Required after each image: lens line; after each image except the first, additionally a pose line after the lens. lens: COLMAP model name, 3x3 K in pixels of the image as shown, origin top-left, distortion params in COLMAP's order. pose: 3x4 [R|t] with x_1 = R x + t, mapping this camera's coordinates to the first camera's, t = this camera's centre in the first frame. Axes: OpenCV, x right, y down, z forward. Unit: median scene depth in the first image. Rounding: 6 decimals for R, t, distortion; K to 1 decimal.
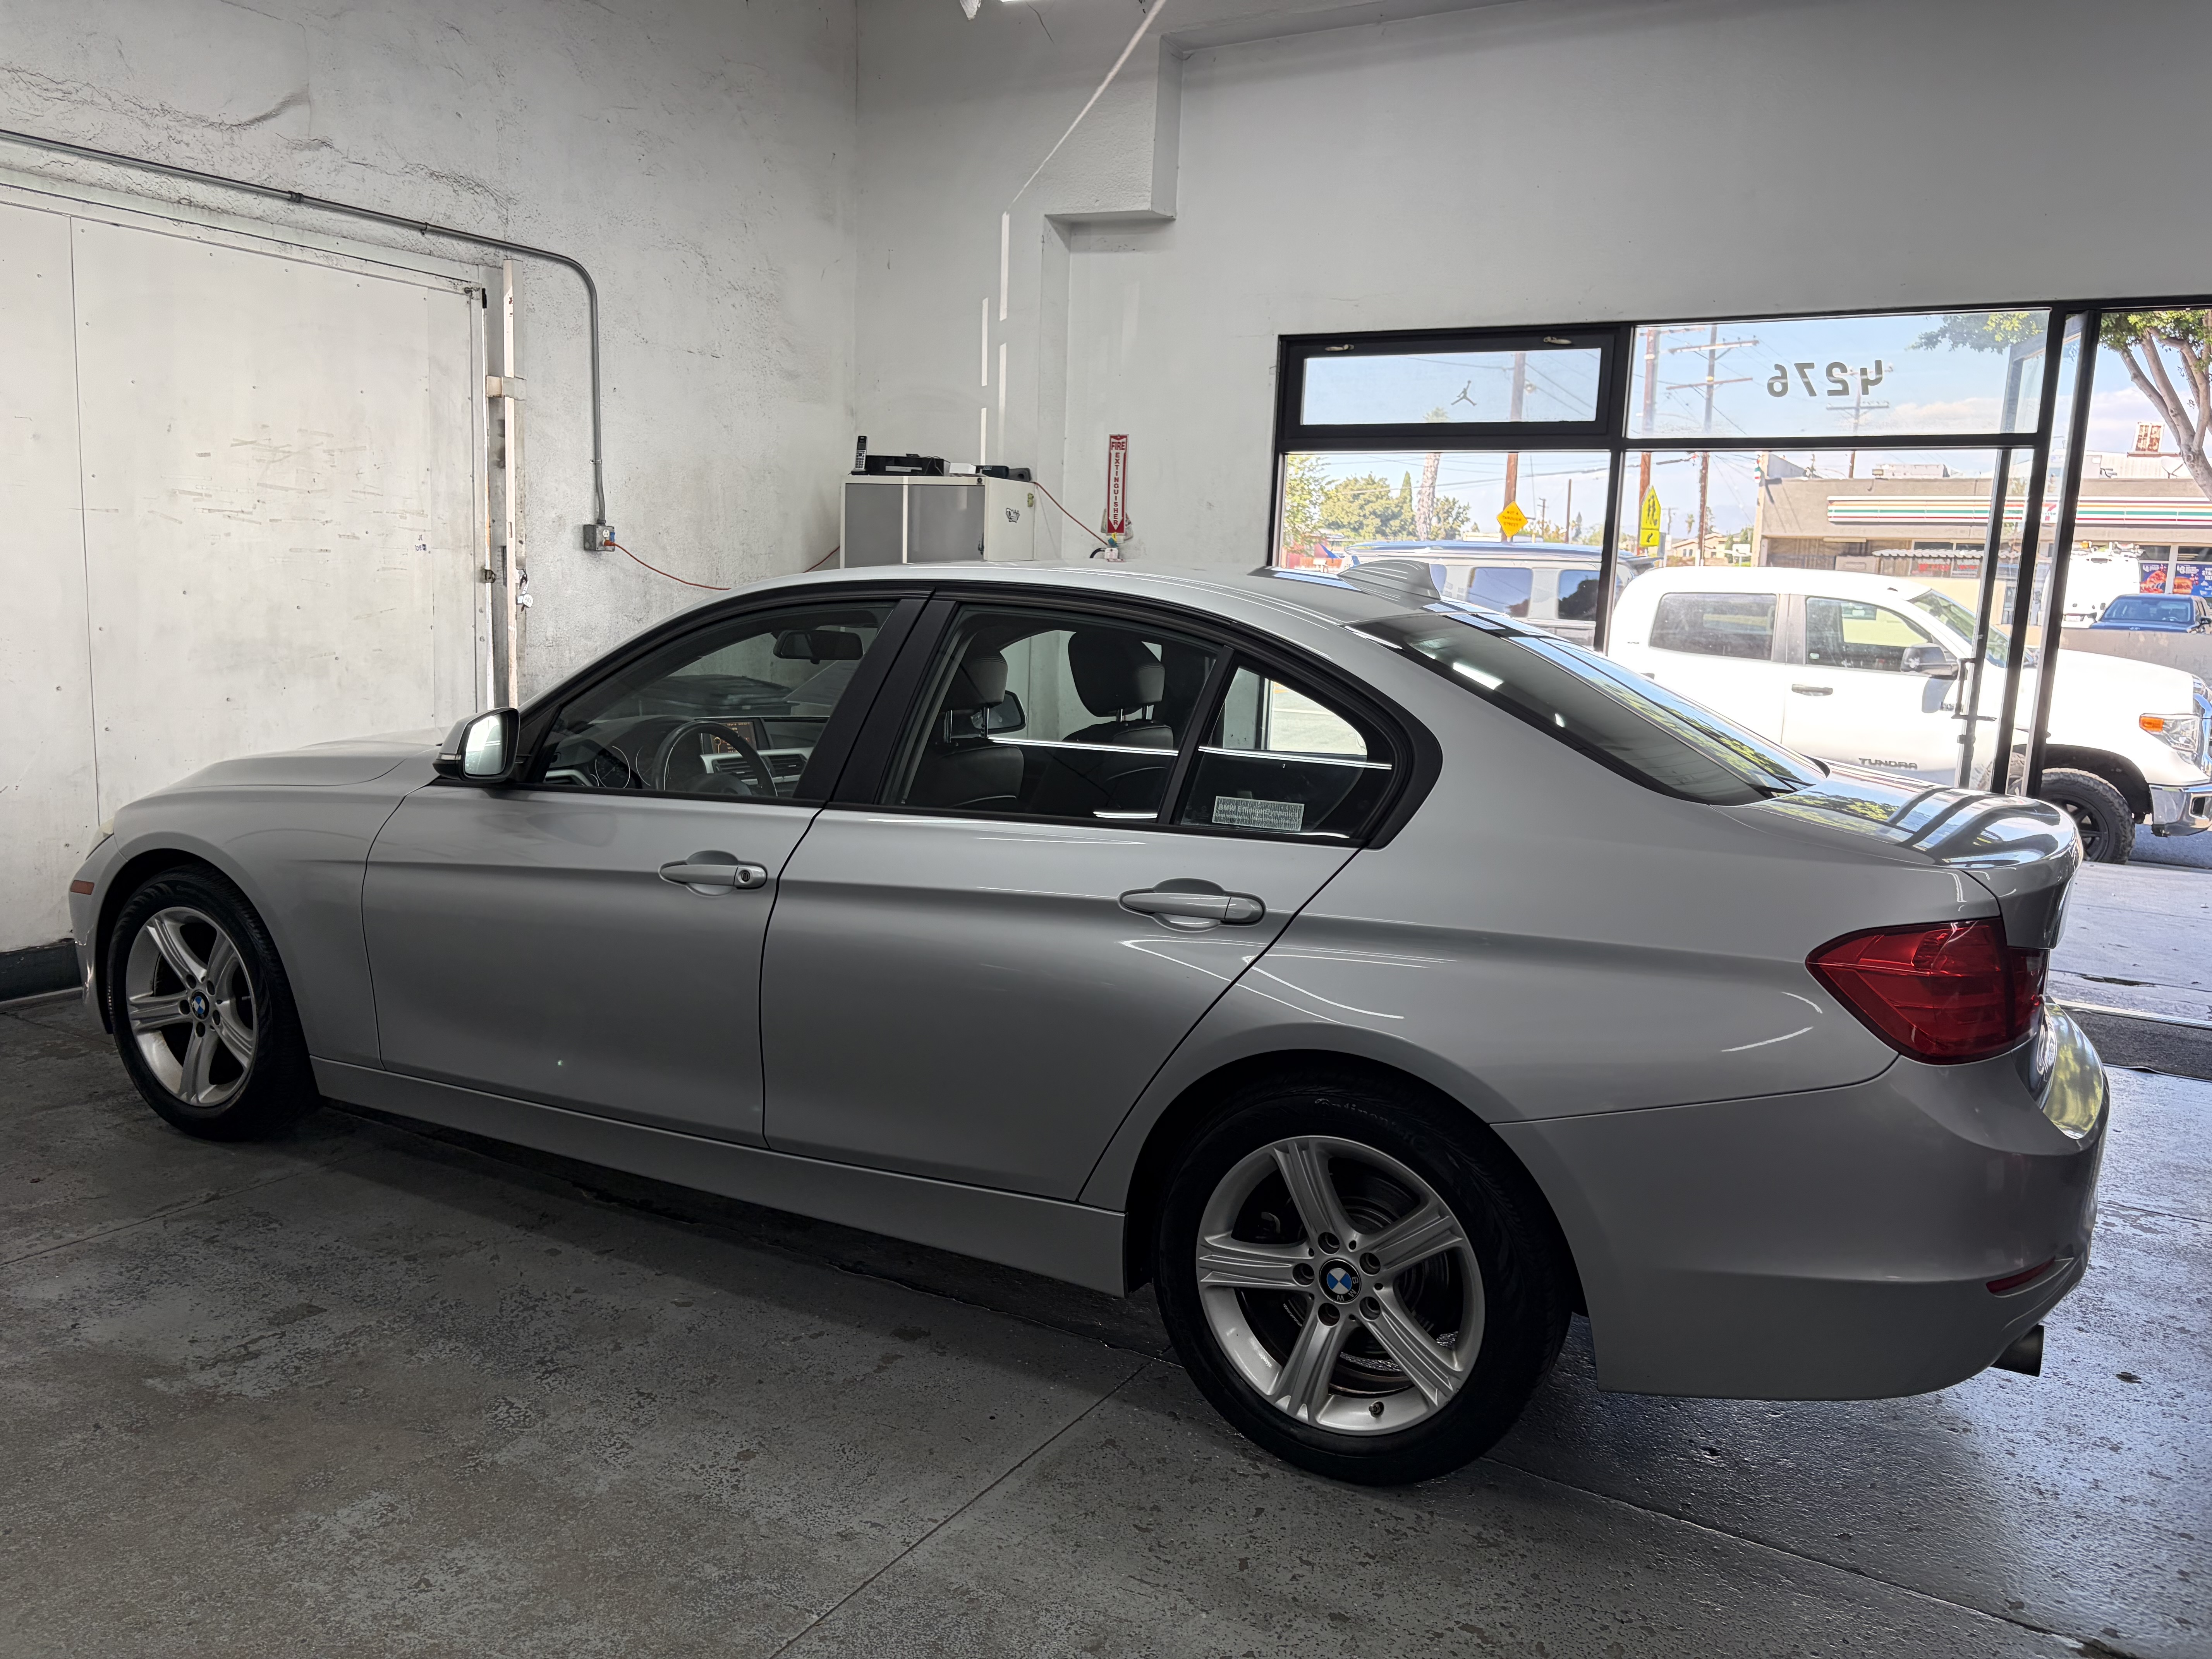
lens RADIAL K [[1686.0, 0, 1092.2], [0, 1686.0, 825.7], [0, 0, 1]] dist [0.050605, -0.054719]
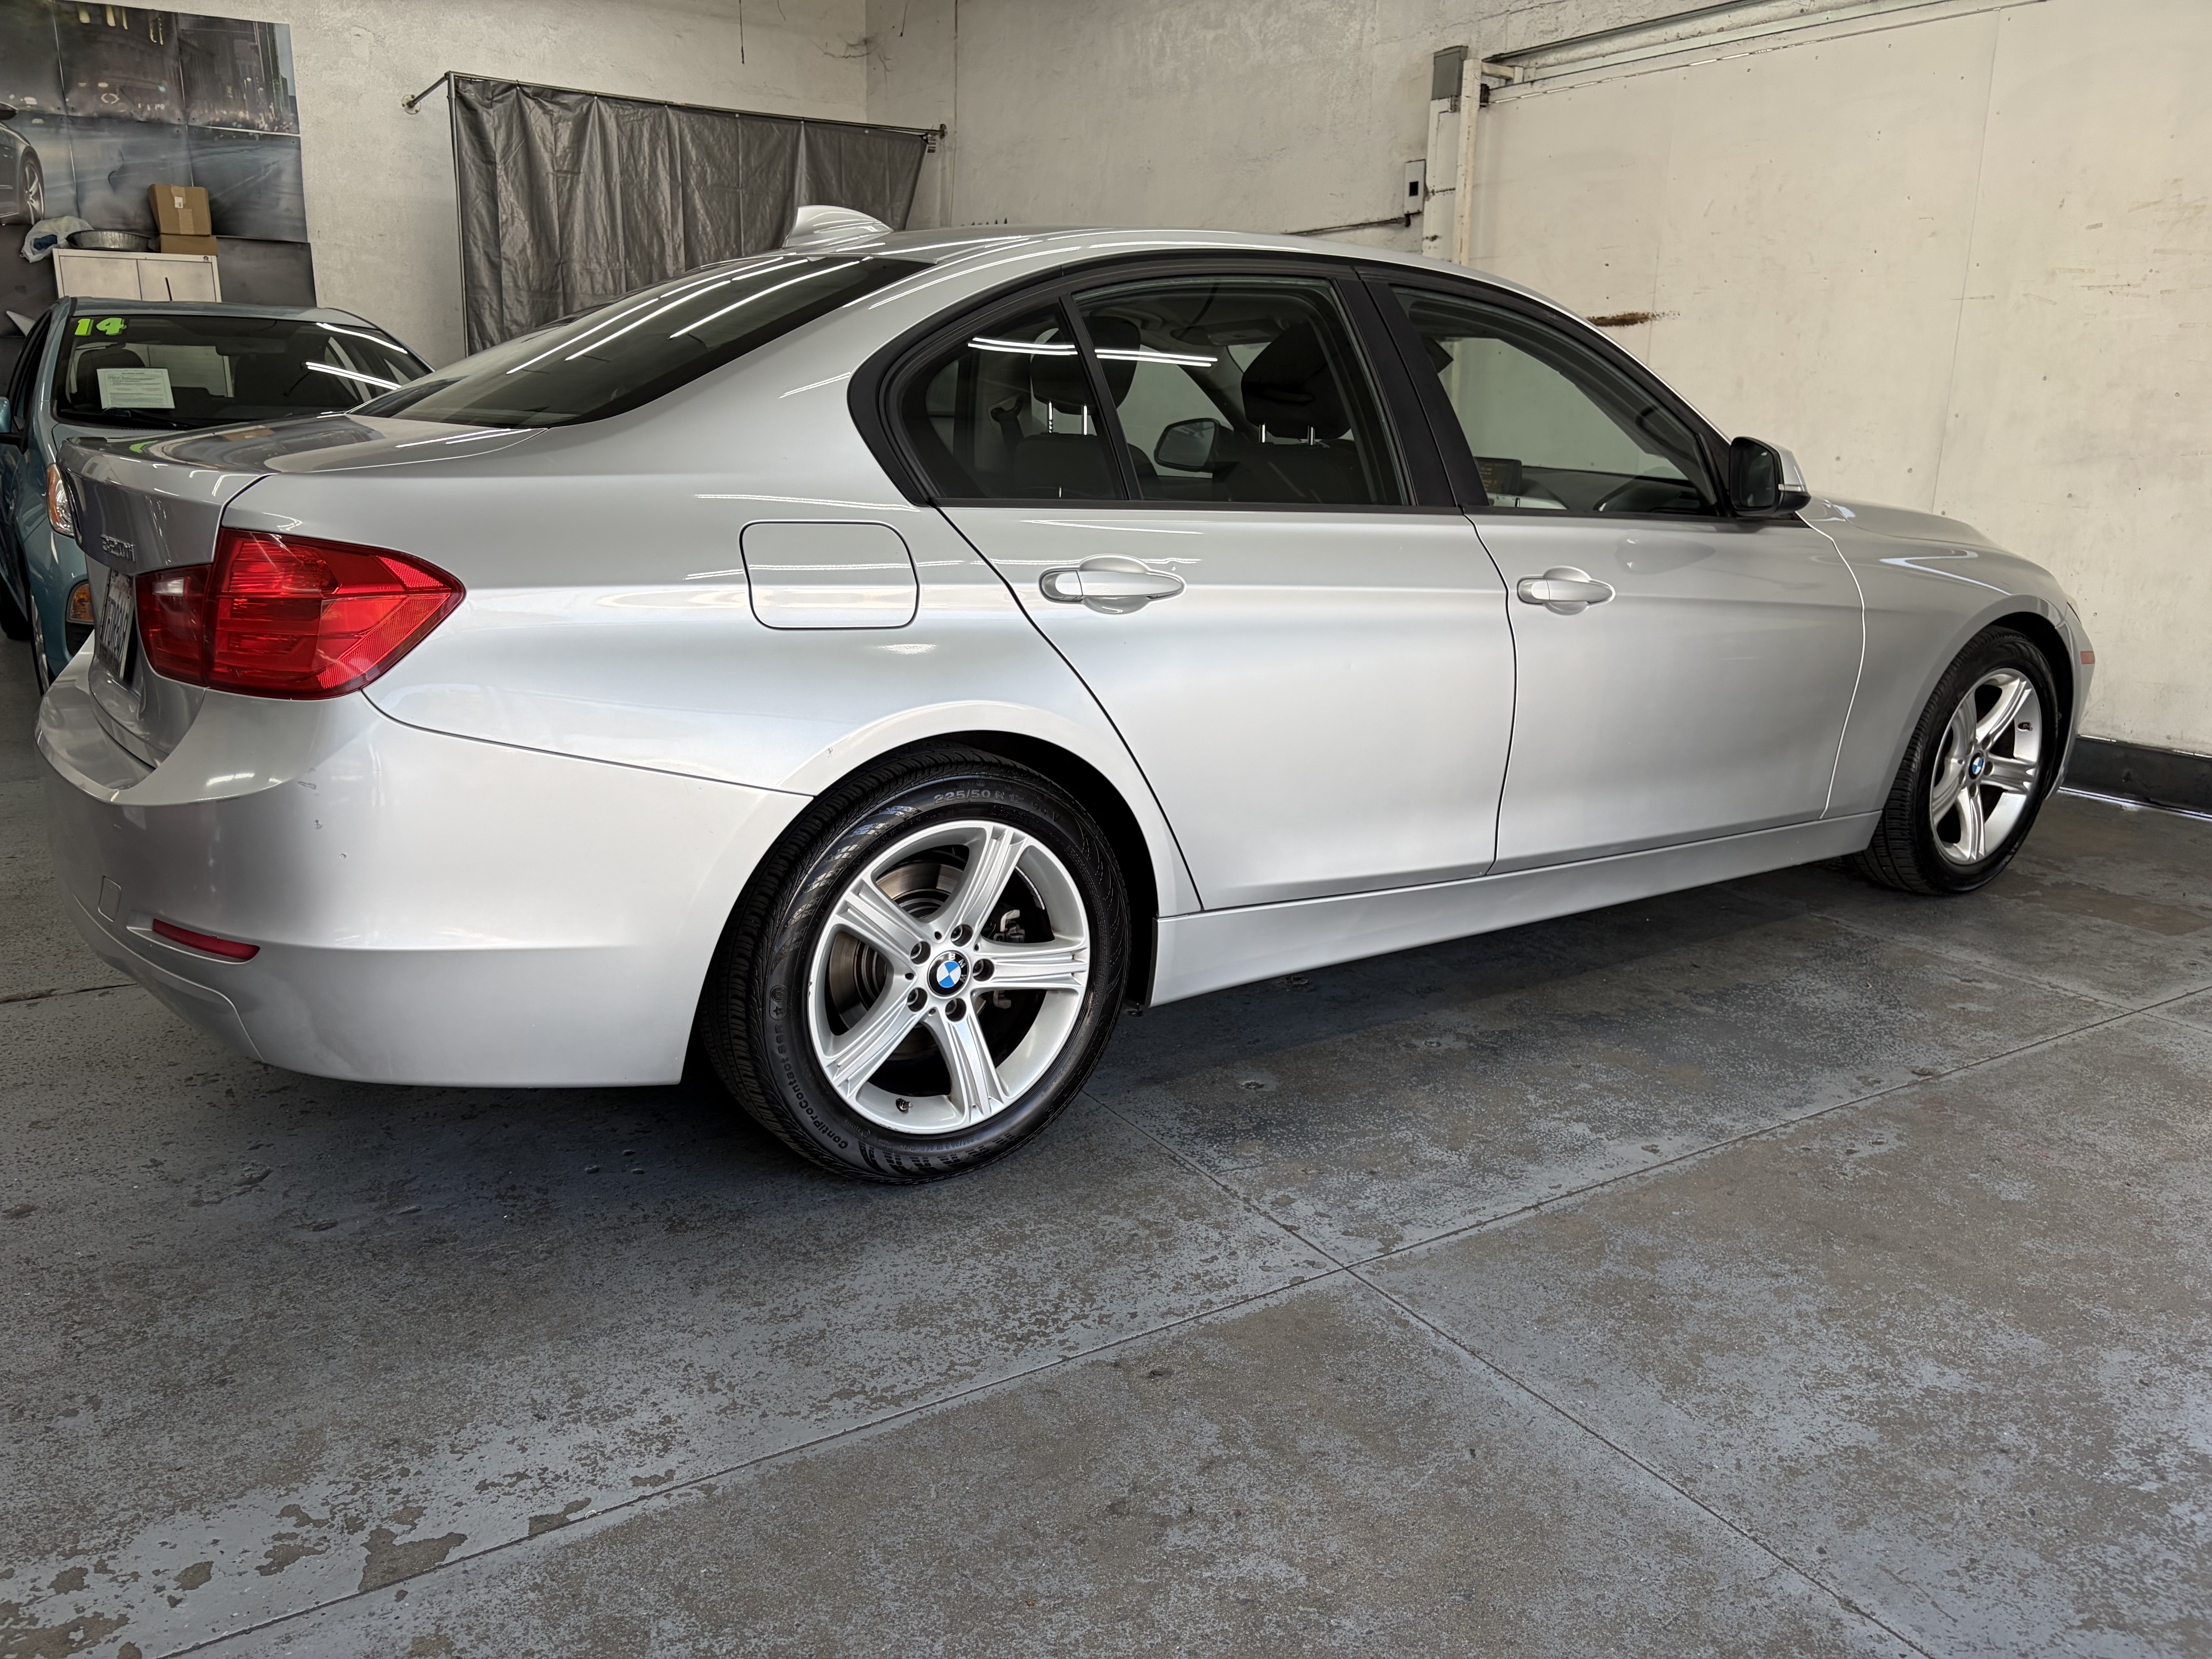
lens RADIAL K [[1686.0, 0, 1106.7], [0, 1686.0, 842.2], [0, 0, 1]] dist [0.050605, -0.054719]
pose [[-0.454330, 0.182550, -0.871929, 0.579716], [-0.160780, 0.945902, 0.281814, -0.072365], [0.876204, 0.268225, -0.400401, 0.956256]]
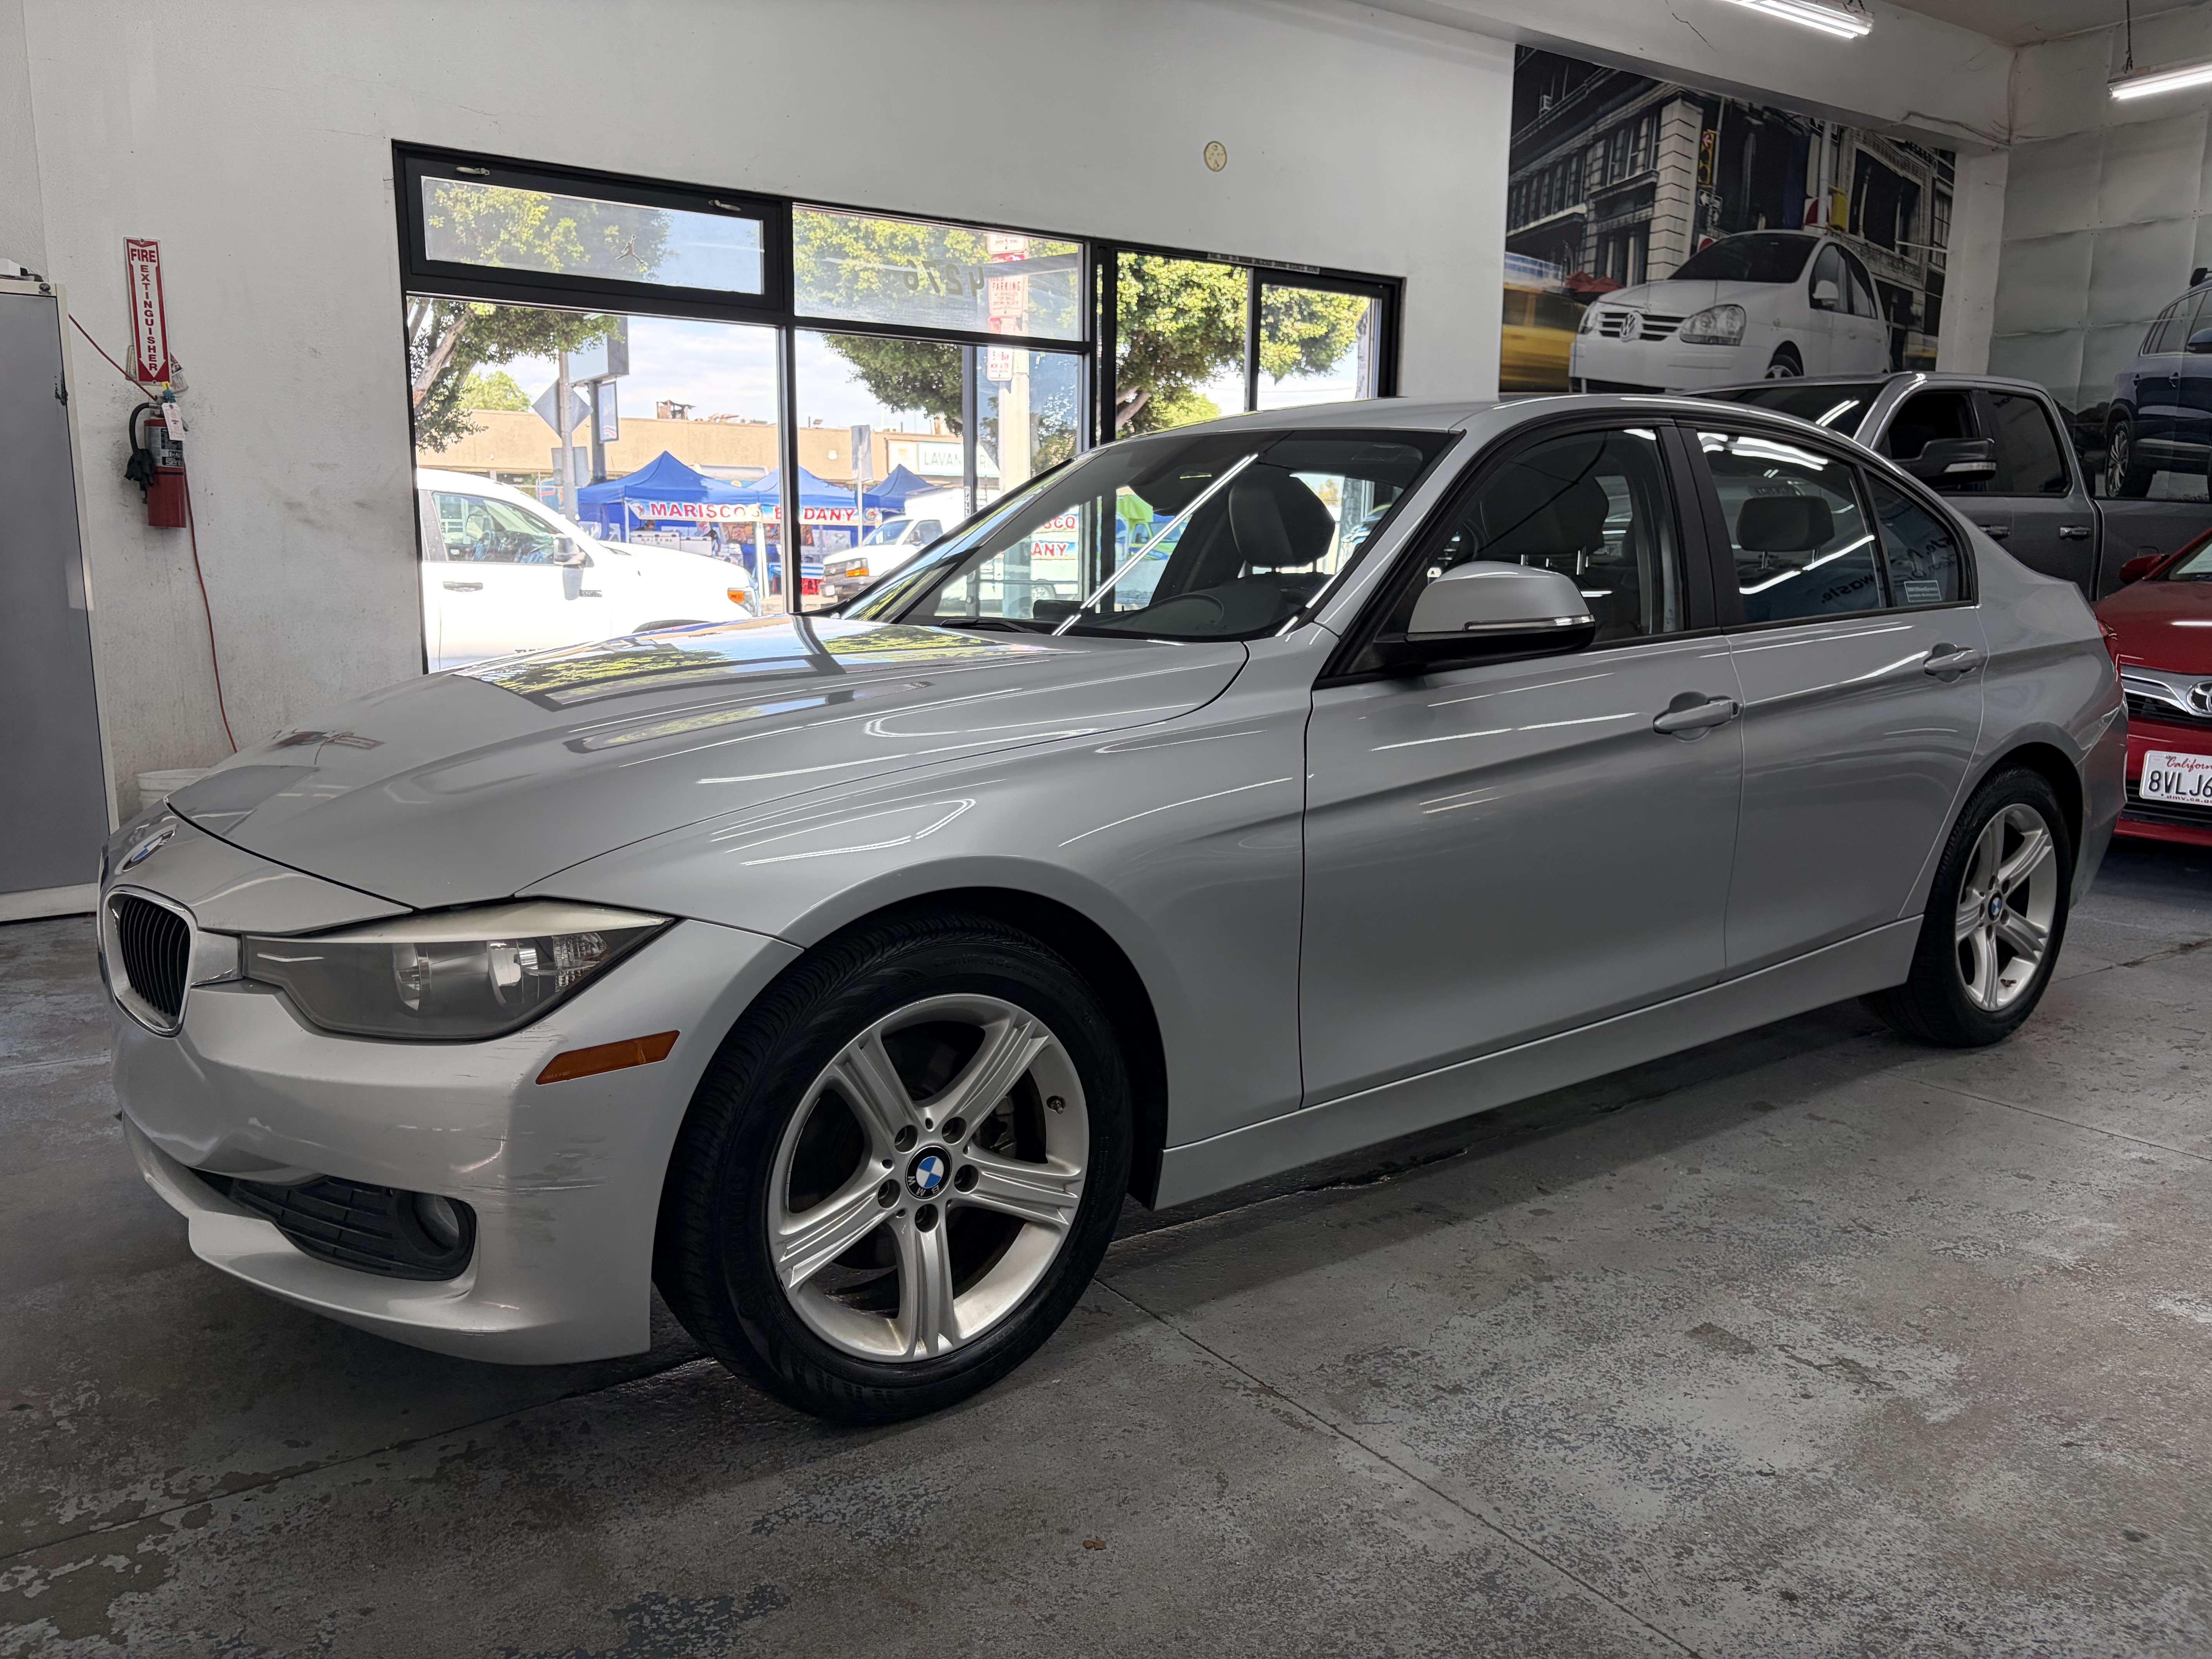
lens RADIAL K [[1686.0, 0, 1116.3], [0, 1686.0, 830.4], [0, 0, 1]] dist [0.050605, -0.054719]
pose [[0.404257, -0.186480, 0.895434, -0.691003], [0.142476, 0.979884, 0.139744, -0.049948], [-0.903480, 0.071085, 0.422694, 0.507605]]
